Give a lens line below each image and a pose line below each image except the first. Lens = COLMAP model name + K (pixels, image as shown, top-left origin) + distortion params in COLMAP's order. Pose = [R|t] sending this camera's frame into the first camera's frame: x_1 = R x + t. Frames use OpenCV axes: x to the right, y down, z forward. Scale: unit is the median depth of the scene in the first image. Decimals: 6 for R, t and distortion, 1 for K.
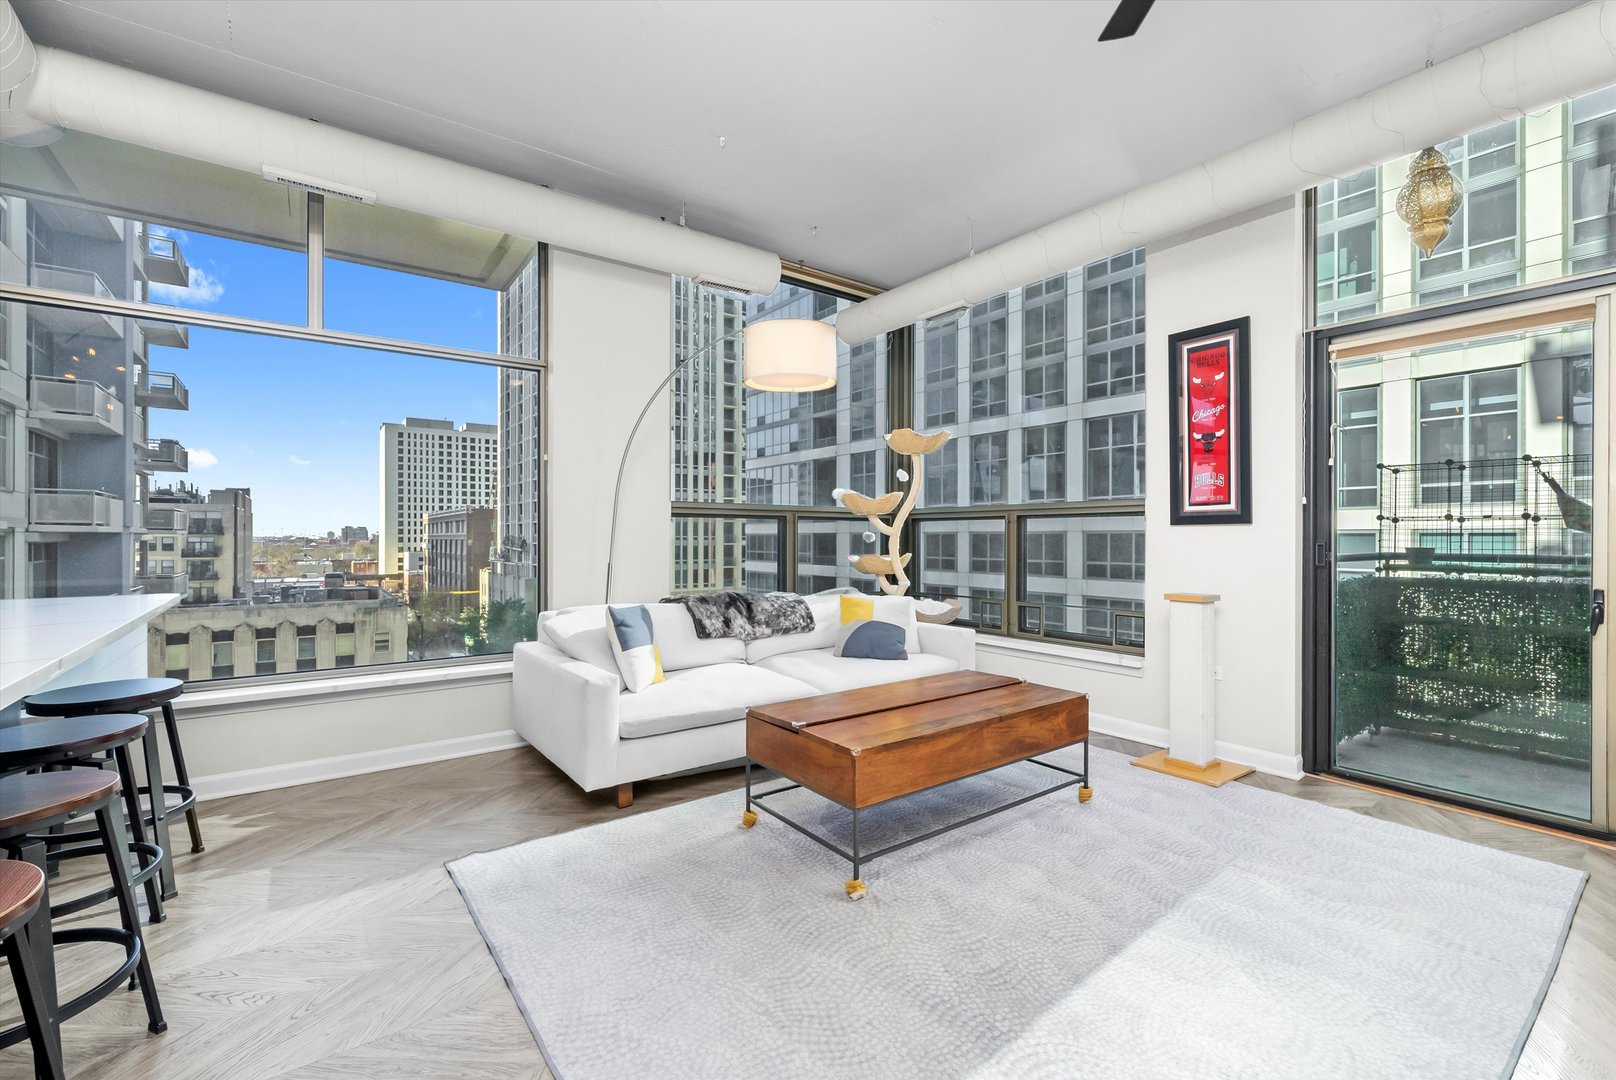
lens RADIAL K [[703.0, 0, 815.4], [0, 703.0, 538.0], [0, 0, 1]] dist [-0.012153, -0.000144]
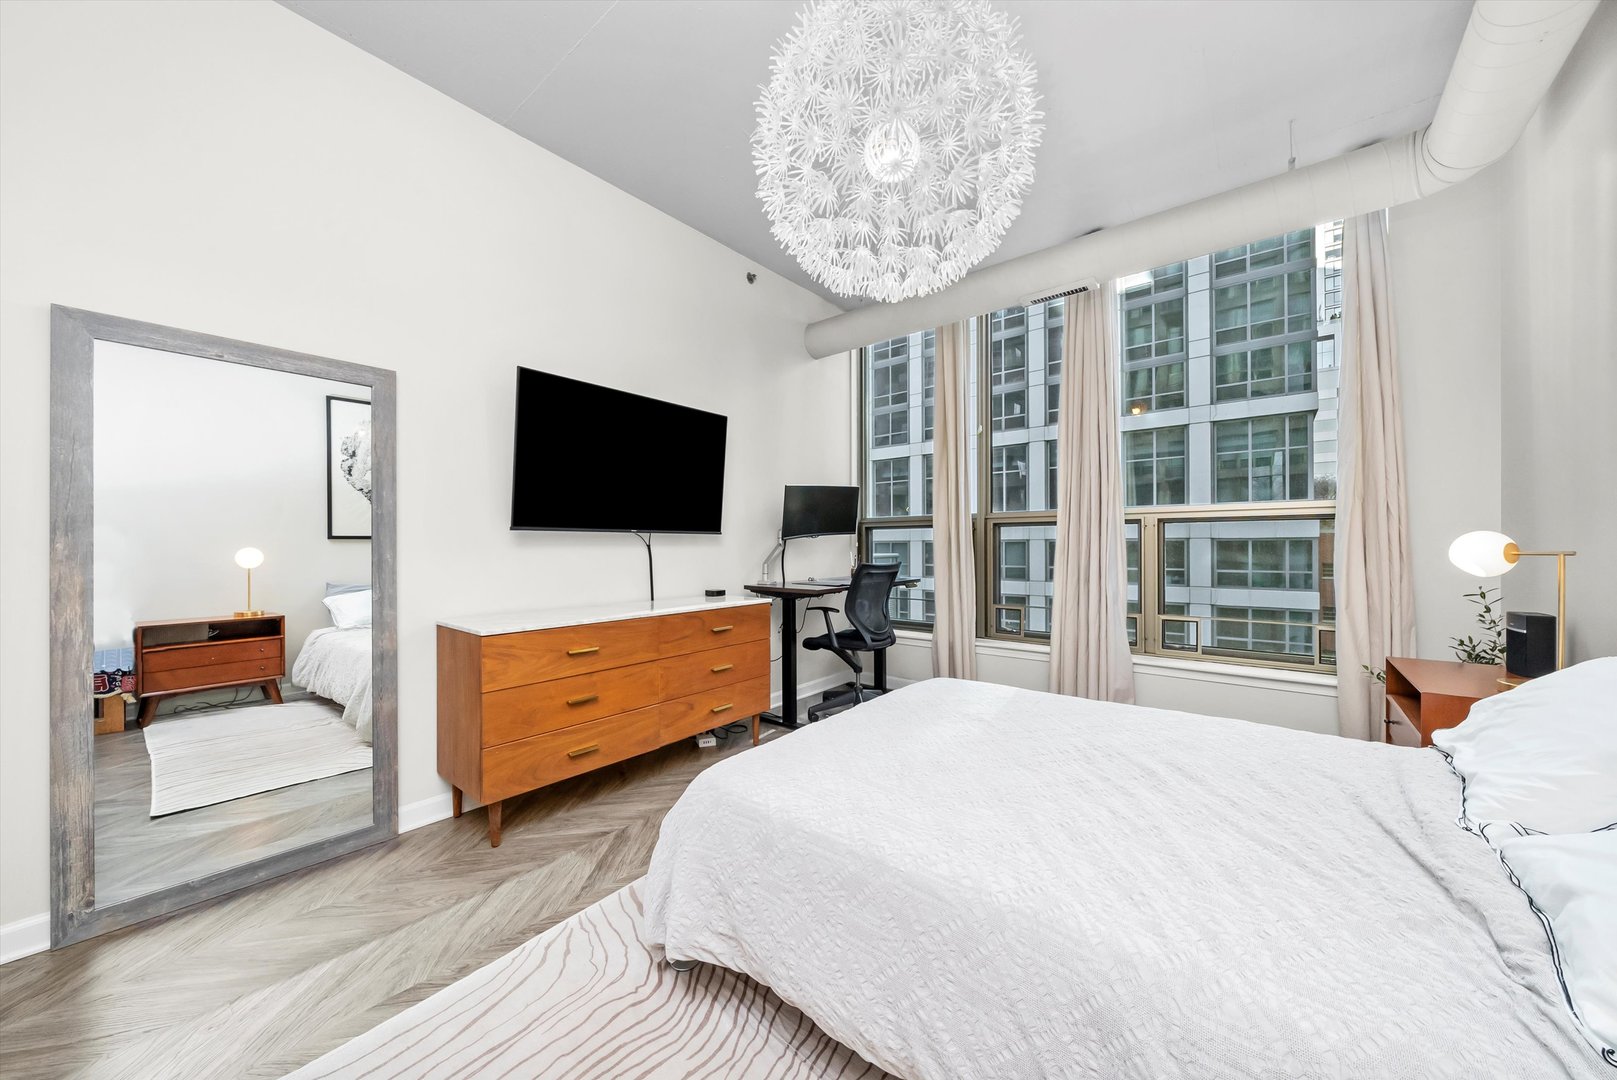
lens RADIAL K [[564.5, 0, 813.3], [0, 564.5, 541.2], [0, 0, 1]] dist [-0.008088, 0.000797]
pose [[0.966969, -0.003178, 0.254873, -0.276994], [0.005134, 0.999962, -0.007006, -0.001581], [-0.254841, 0.008083, 0.966949, 0.326623]]
